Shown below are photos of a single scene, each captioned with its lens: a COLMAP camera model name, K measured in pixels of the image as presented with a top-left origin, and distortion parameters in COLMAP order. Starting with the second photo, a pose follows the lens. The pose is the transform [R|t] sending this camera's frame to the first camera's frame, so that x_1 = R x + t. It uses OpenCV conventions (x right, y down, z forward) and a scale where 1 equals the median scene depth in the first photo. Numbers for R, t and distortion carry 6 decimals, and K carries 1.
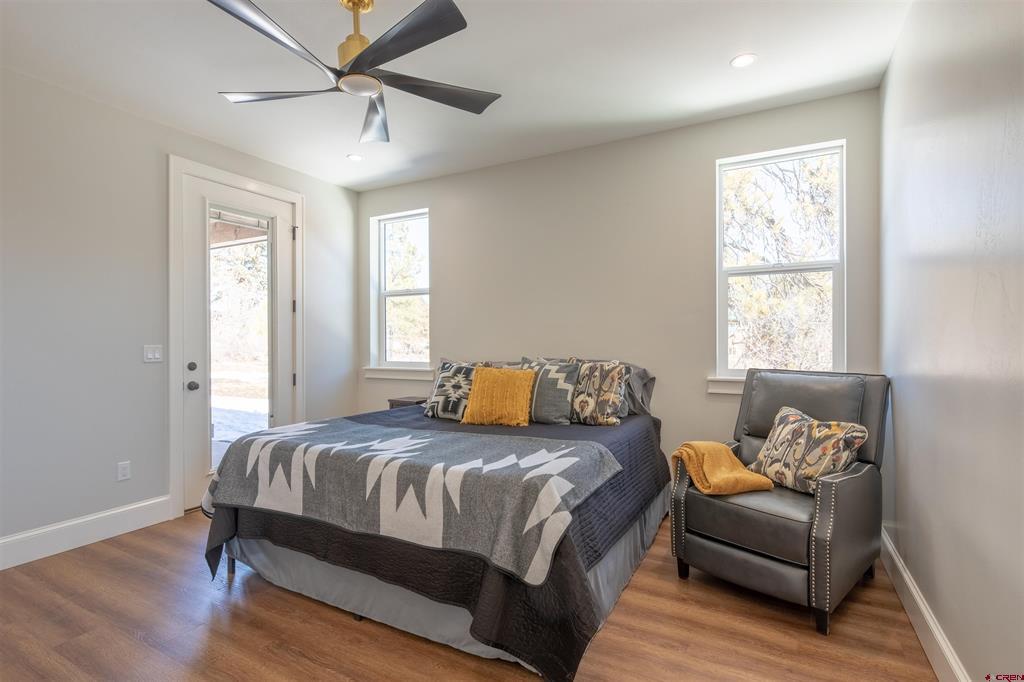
lens RADIAL K [[498.8, 0, 509.3], [0, 498.8, 341.1], [0, 0, 1]] dist [-0.001859, -0.000303]
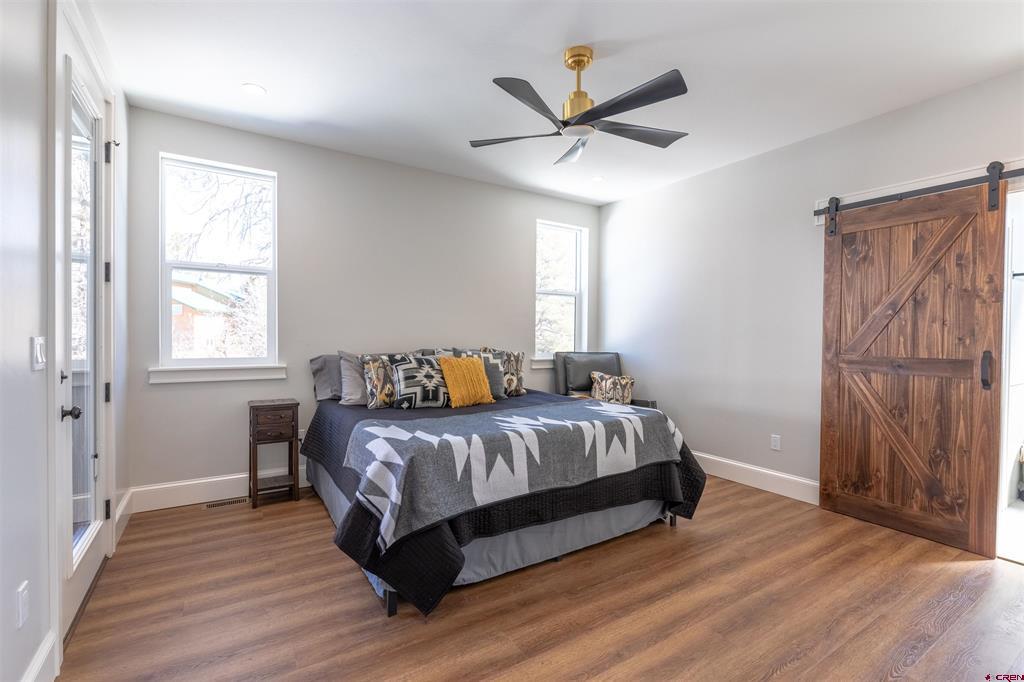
lens RADIAL K [[473.0, 0, 512.0], [0, 473.0, 341.0], [0, 0, 1]] dist [0.000922, 0.000107]
pose [[0.459597, -0.004916, 0.888114, -0.995691], [-0.012371, 0.999852, 0.011936, 0.001114], [-0.888041, -0.016473, 0.459468, 0.407574]]
